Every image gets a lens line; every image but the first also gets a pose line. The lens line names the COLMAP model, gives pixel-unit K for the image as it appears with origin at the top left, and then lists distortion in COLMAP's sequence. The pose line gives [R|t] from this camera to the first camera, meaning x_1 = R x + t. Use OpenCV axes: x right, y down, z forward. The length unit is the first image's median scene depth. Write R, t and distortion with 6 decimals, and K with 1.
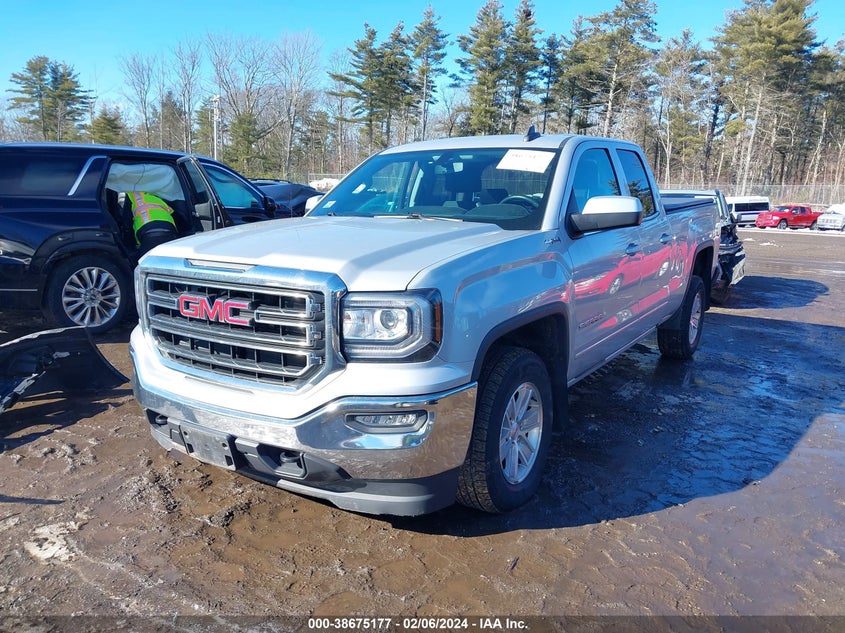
lens RADIAL K [[672.1, 0, 386.1], [0, 672.1, 314.9], [0, 0, 1]] dist [0.028388, -0.051186]
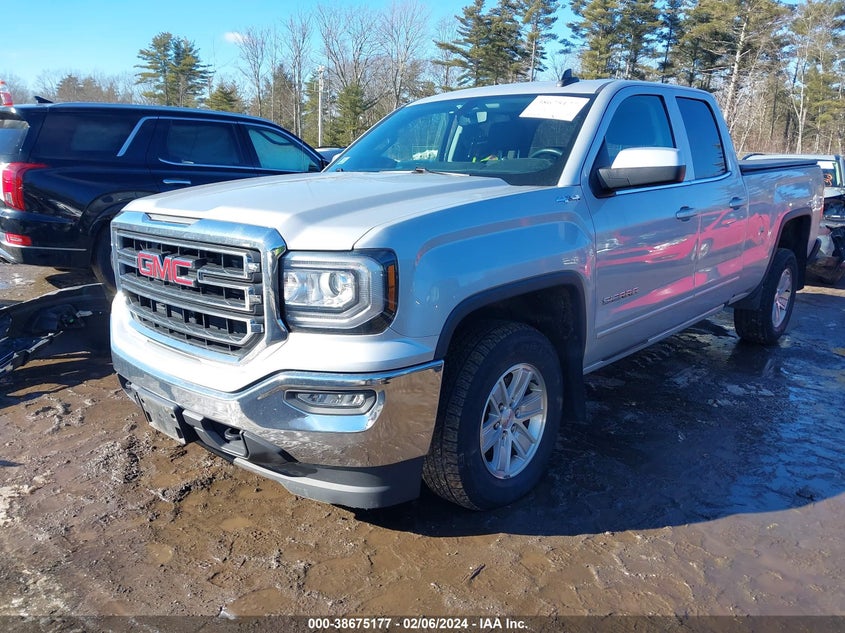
lens RADIAL K [[664.5, 0, 387.2], [0, 664.5, 319.7], [0, 0, 1]] dist [-0.000173, 0.016571]
pose [[0.988101, 0.036639, -0.149378, 0.124711], [-0.029128, 0.998214, 0.052166, 0.004033], [0.151022, -0.047194, 0.987403, 0.105013]]
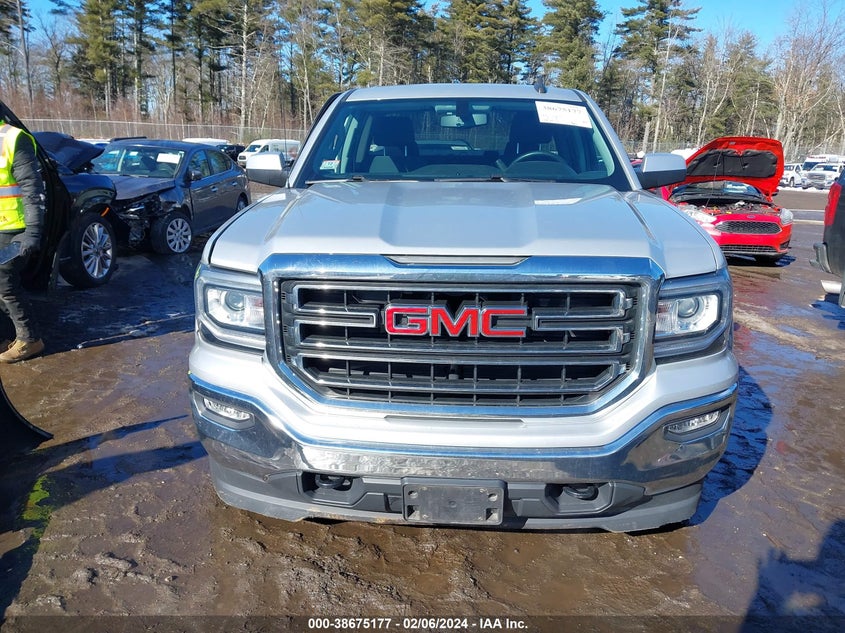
lens RADIAL K [[686.7, 0, 408.8], [0, 686.7, 315.9], [0, 0, 1]] dist [0.054589, -0.110549]
pose [[0.845961, -0.130151, 0.517118, -0.479994], [0.092900, 0.990898, 0.097418, -0.064195], [-0.525090, -0.034372, 0.850352, 0.270594]]
